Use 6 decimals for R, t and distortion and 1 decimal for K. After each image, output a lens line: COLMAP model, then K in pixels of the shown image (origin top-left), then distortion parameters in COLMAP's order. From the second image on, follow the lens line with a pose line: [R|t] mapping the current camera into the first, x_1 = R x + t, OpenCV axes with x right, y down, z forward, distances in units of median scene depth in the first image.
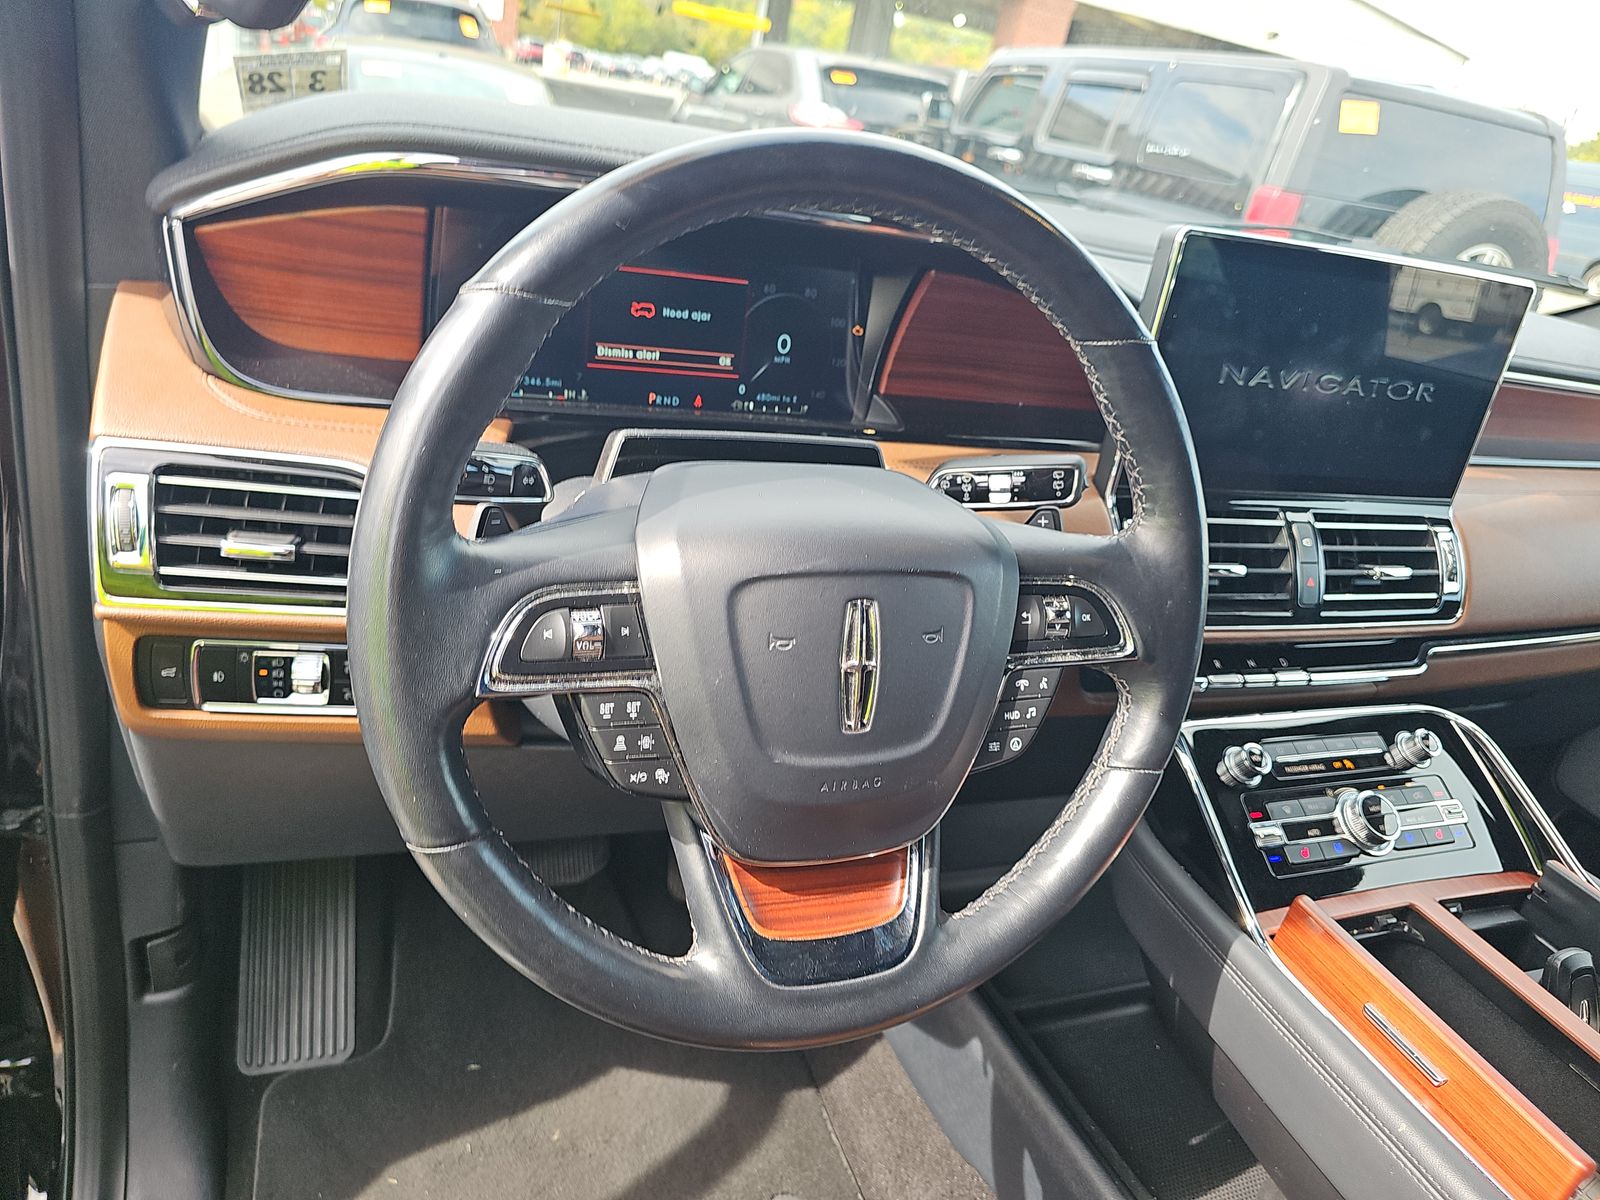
lens RADIAL K [[1040.2, 0, 795.2], [0, 1040.2, 570.5], [0, 0, 1]] dist [0.019891, -0.022635]
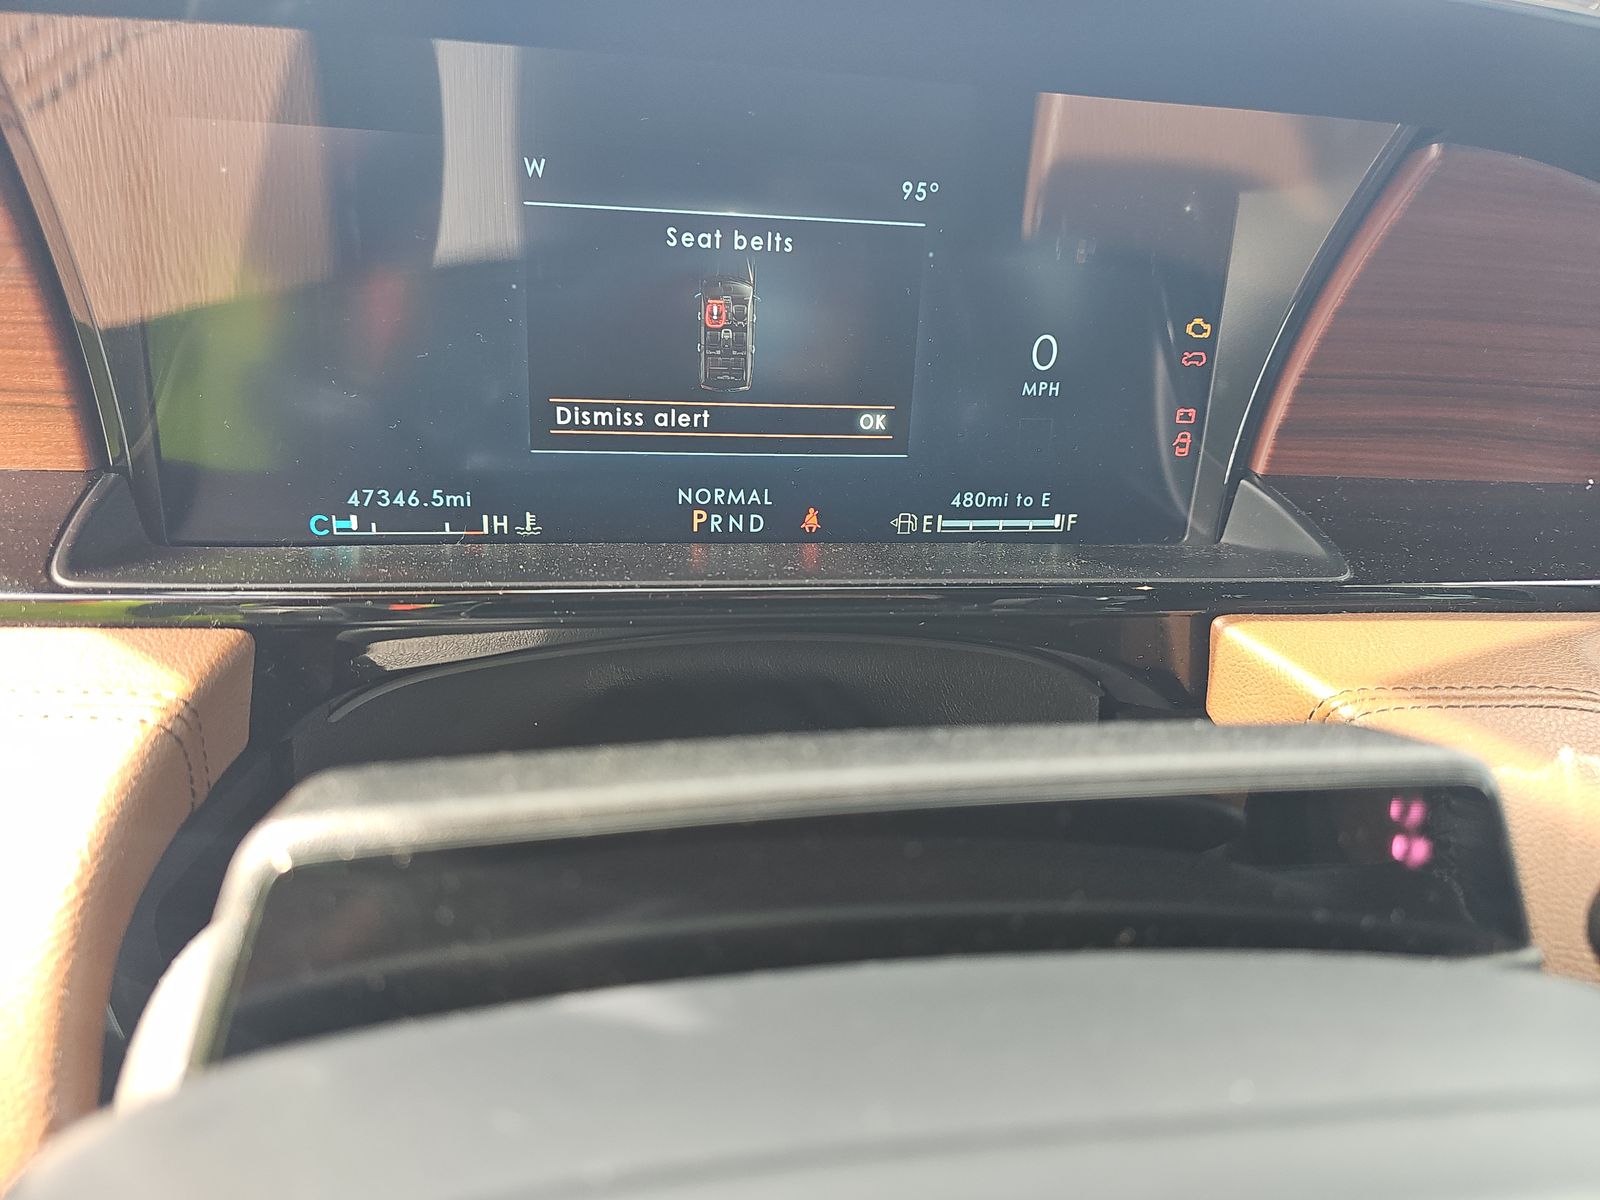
lens RADIAL K [[1040.2, 0, 795.2], [0, 1040.2, 570.5], [0, 0, 1]] dist [0.019891, -0.022635]
pose [[0.979838, -0.031365, -0.197317, -0.018647], [0.018892, 0.997721, -0.064777, -0.107325], [0.198899, 0.059743, 0.978197, 0.547170]]
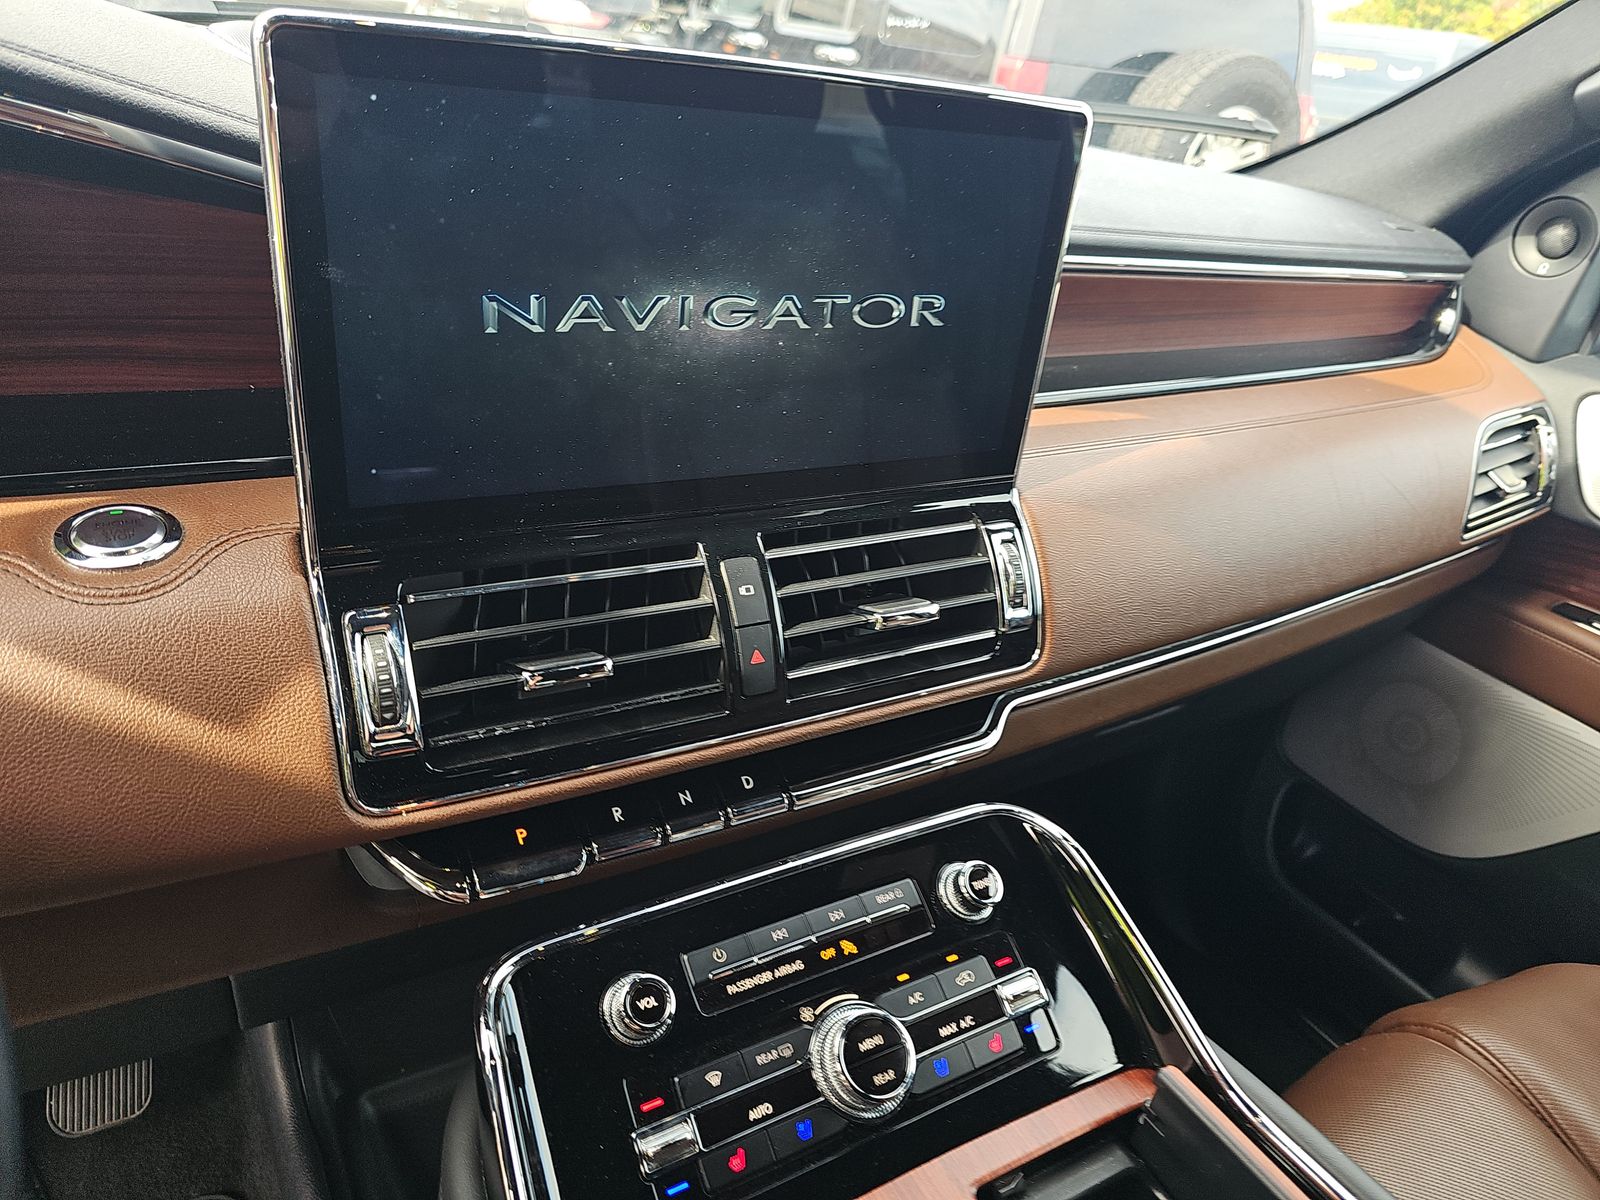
lens RADIAL K [[1040.2, 0, 795.2], [0, 1040.2, 570.5], [0, 0, 1]] dist [0.019891, -0.022635]
pose [[0.985671, -0.114953, 0.123441, 0.441350], [0.105377, 0.991086, 0.081506, -0.080703], [-0.131710, -0.067330, 0.988999, 0.416115]]
